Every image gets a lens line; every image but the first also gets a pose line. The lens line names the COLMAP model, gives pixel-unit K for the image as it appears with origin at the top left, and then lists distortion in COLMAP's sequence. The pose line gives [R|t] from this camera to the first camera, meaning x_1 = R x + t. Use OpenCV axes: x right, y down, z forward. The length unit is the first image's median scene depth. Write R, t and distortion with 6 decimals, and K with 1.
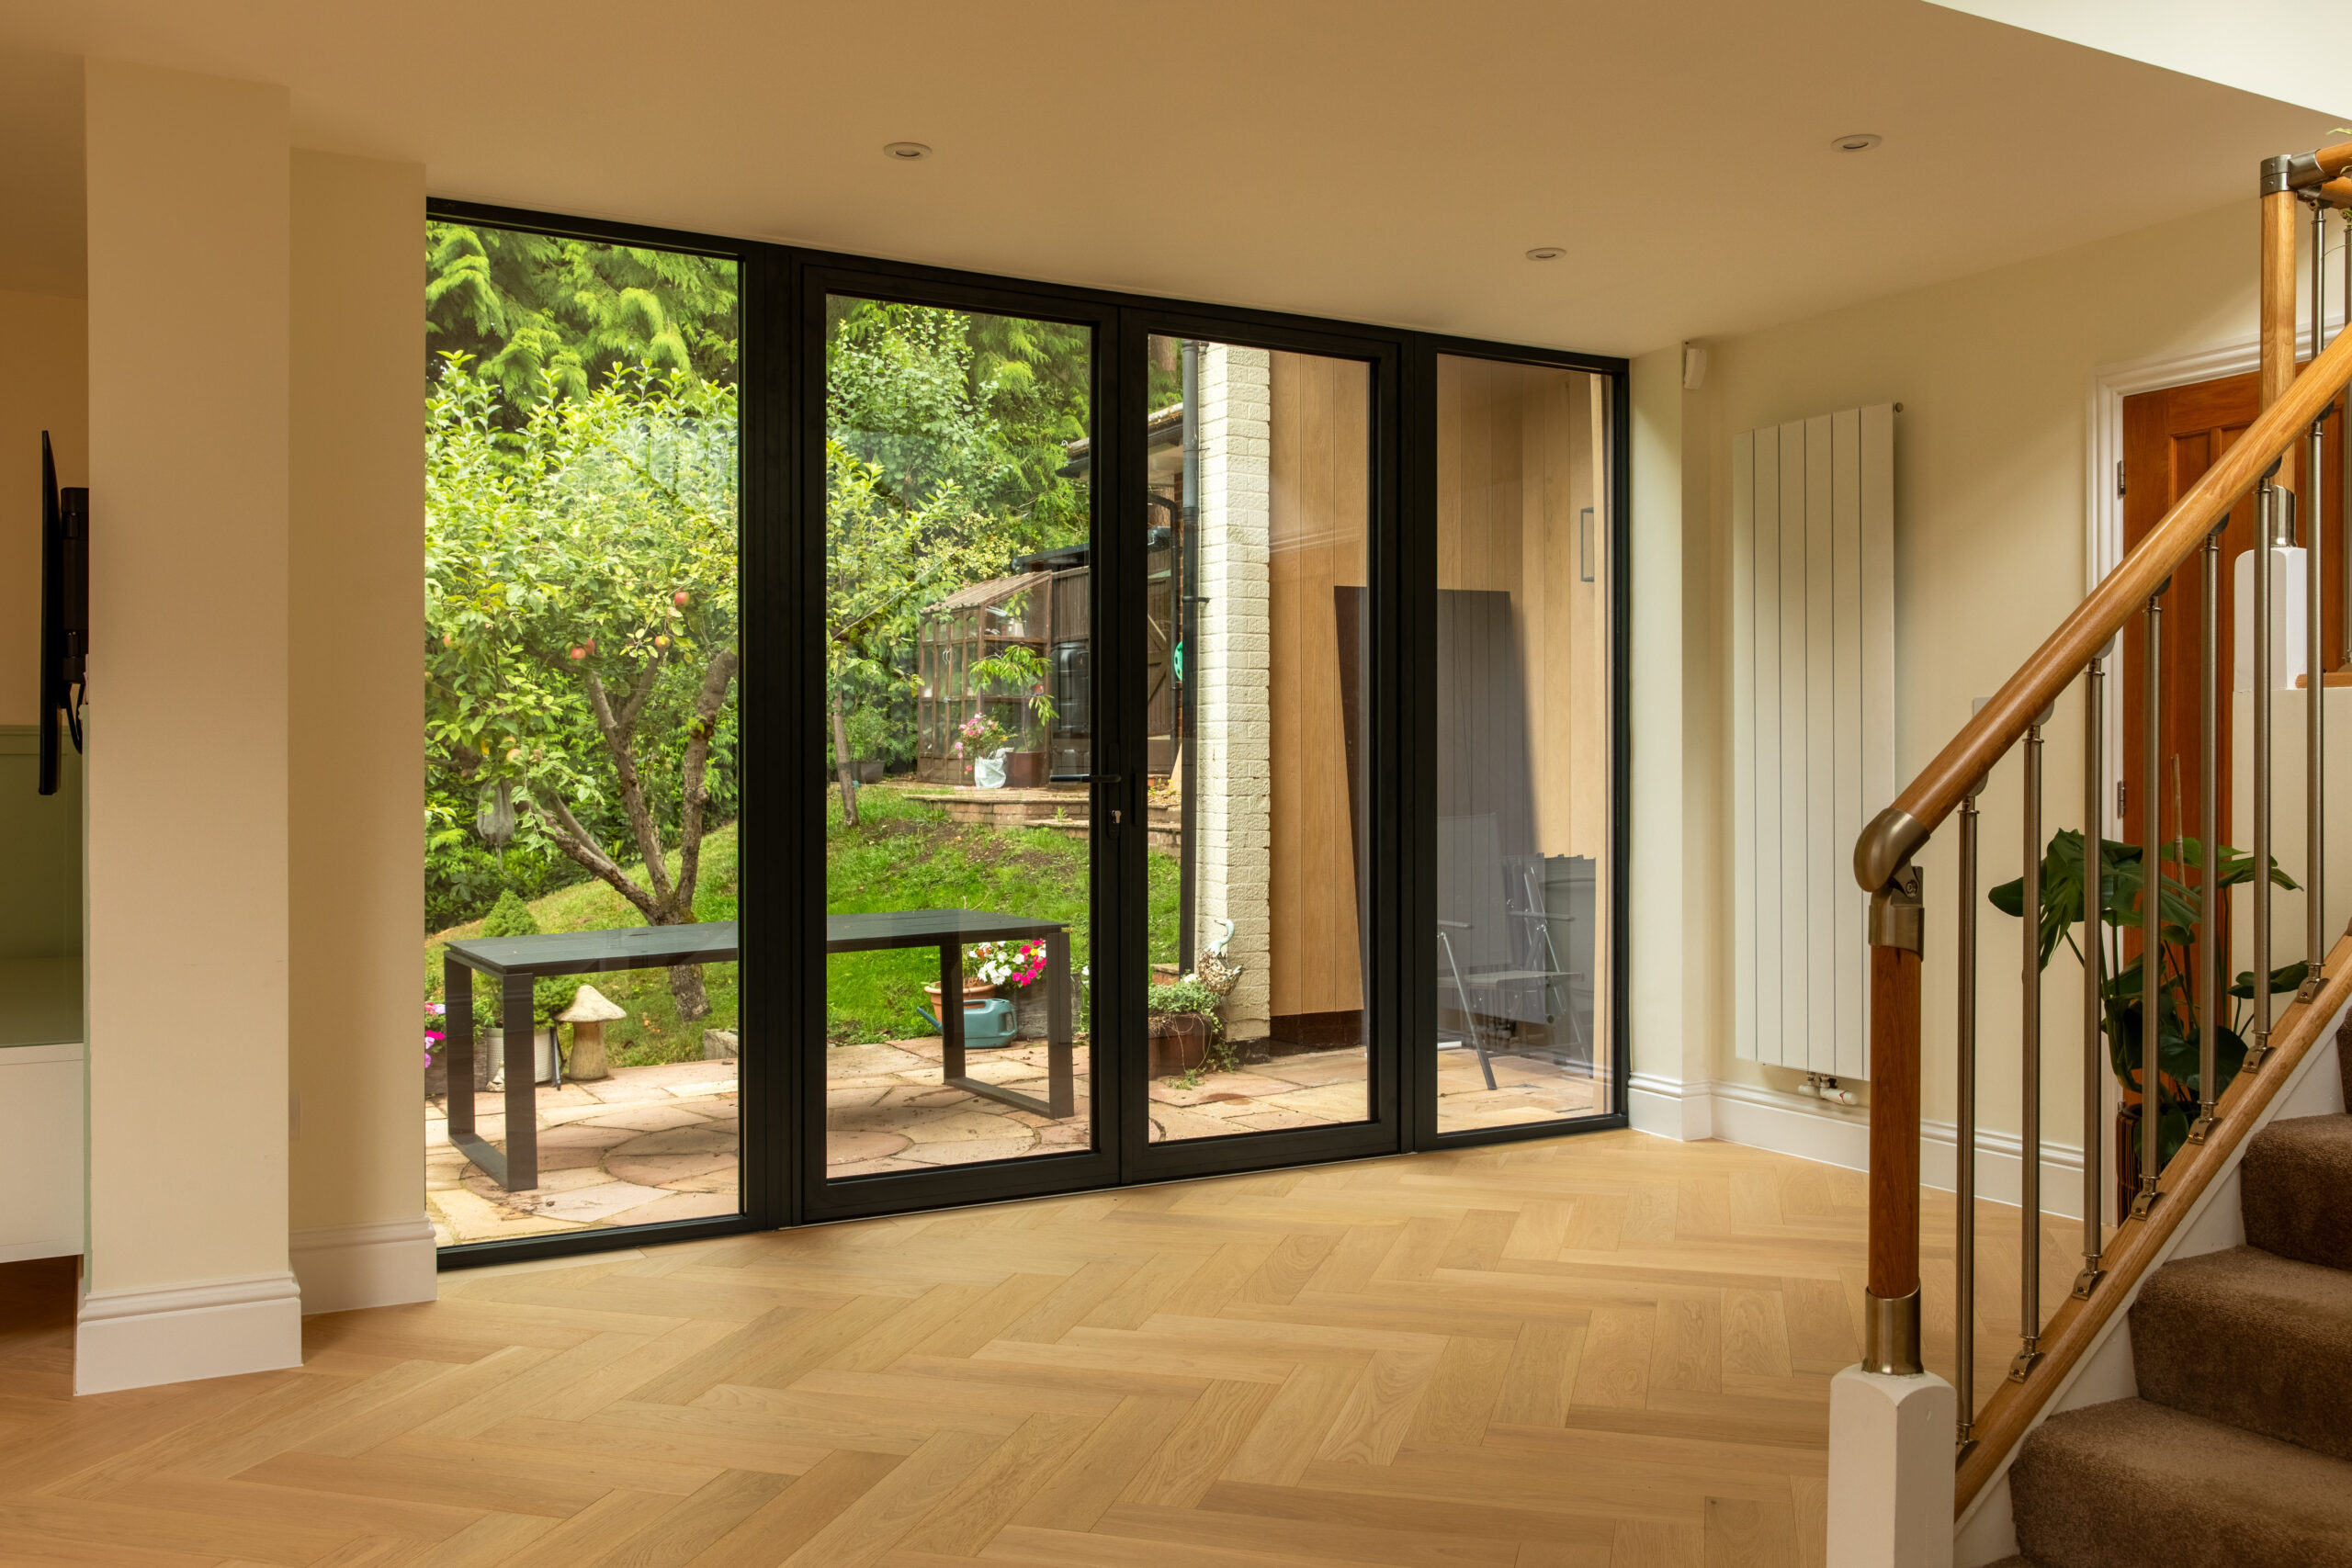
lens RADIAL K [[1959.0, 0, 1177.6], [0, 1959.0, 784.2], [0, 0, 1]] dist [-0.001220, -0.001334]
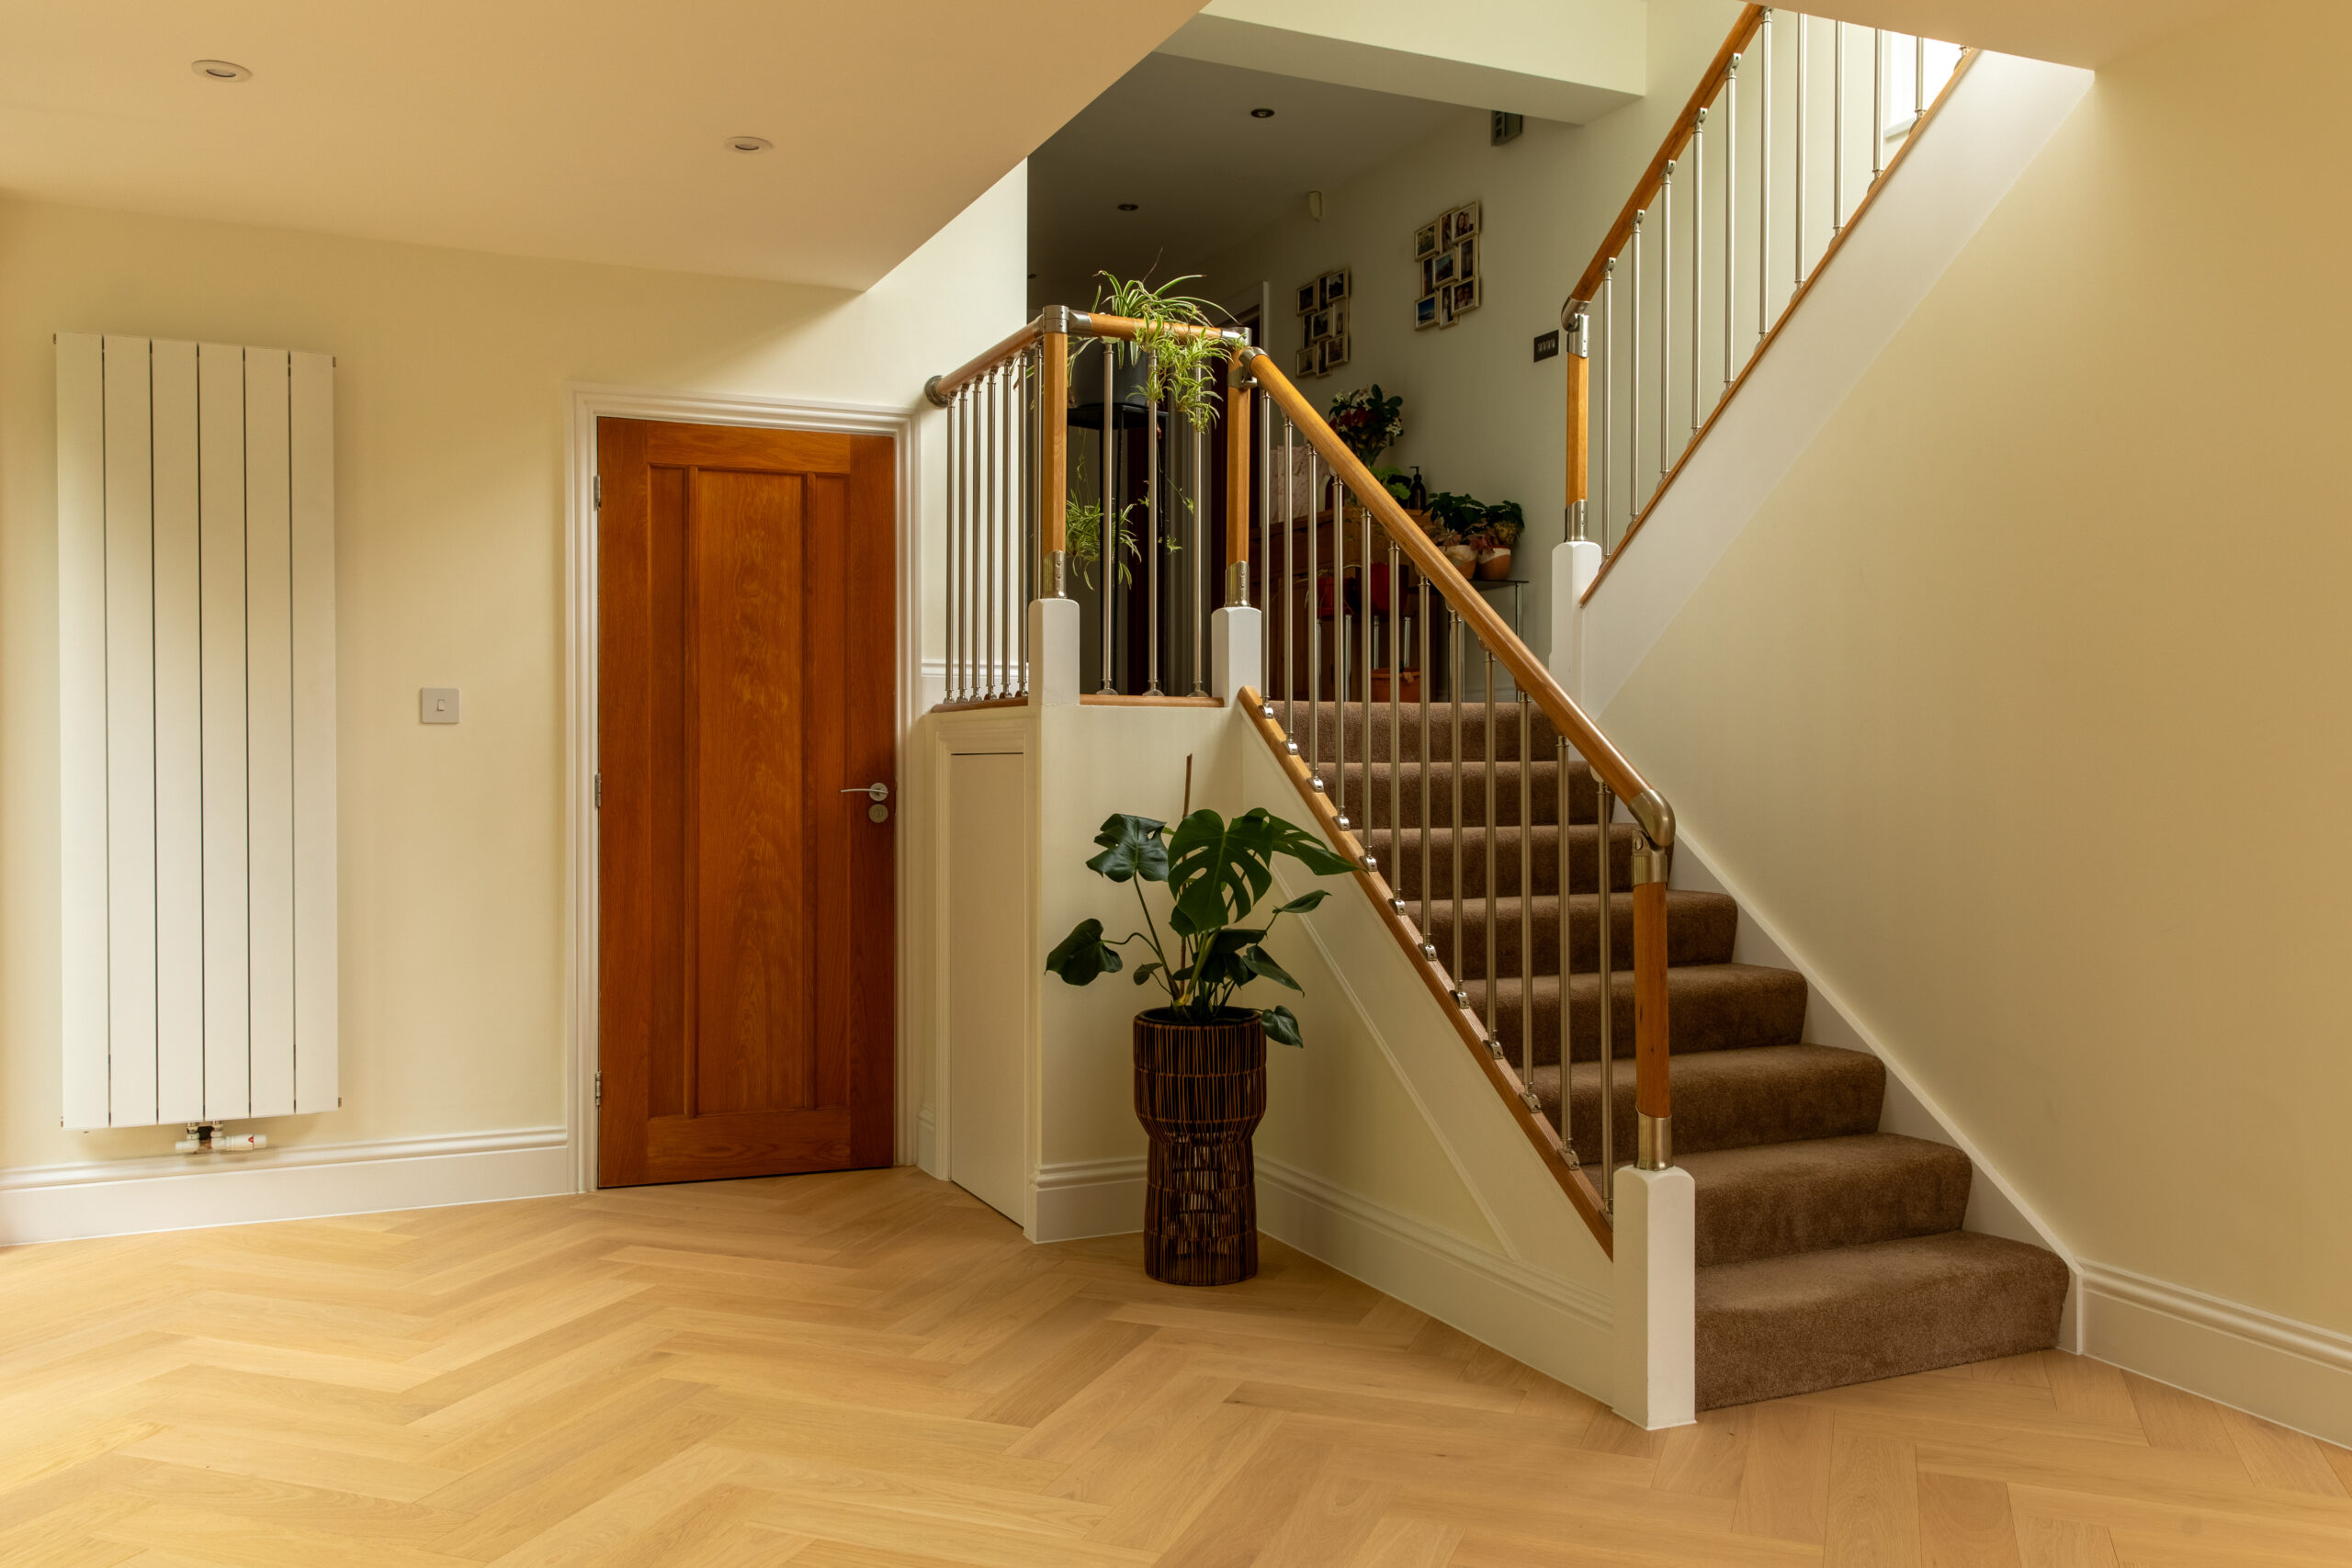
lens RADIAL K [[1896.4, 0, 1178.8], [0, 1896.4, 780.3], [0, 0, 1]] dist [0.003198, 0.000996]
pose [[0.073496, -0.008635, 0.997258, -0.644804], [0.003711, 0.999958, 0.008385, -0.006990], [-0.997289, 0.003084, 0.073525, 0.729919]]
